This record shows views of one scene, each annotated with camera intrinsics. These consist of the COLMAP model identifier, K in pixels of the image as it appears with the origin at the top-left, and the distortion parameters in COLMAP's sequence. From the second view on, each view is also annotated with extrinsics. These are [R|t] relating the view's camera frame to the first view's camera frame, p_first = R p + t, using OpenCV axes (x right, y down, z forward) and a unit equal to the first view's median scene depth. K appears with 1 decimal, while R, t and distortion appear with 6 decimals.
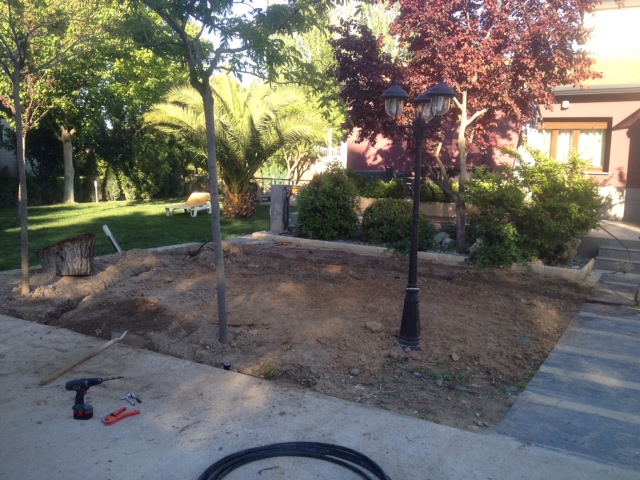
lens RADIAL K [[563.1, 0, 311.1], [0, 563.1, 227.4], [0, 0, 1]] dist [0.099299, -0.221772]
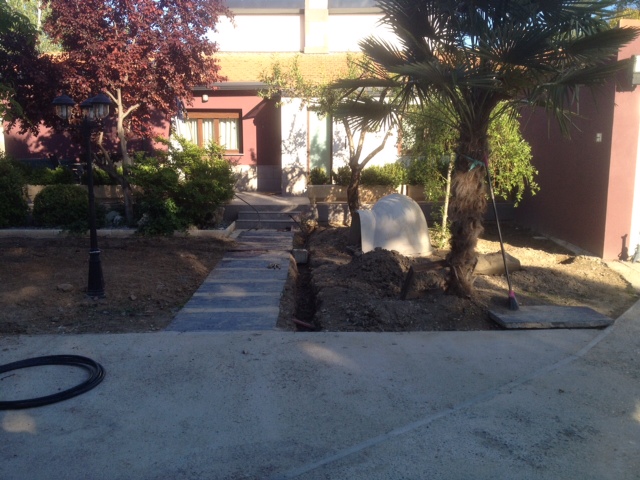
lens RADIAL K [[563.1, 0, 311.1], [0, 563.1, 227.4], [0, 0, 1]] dist [0.099299, -0.221772]
pose [[0.839168, -0.102480, 0.534130, -0.050736], [0.085328, 0.994733, 0.056795, 0.011140], [-0.537137, -0.002084, 0.843492, -0.194120]]
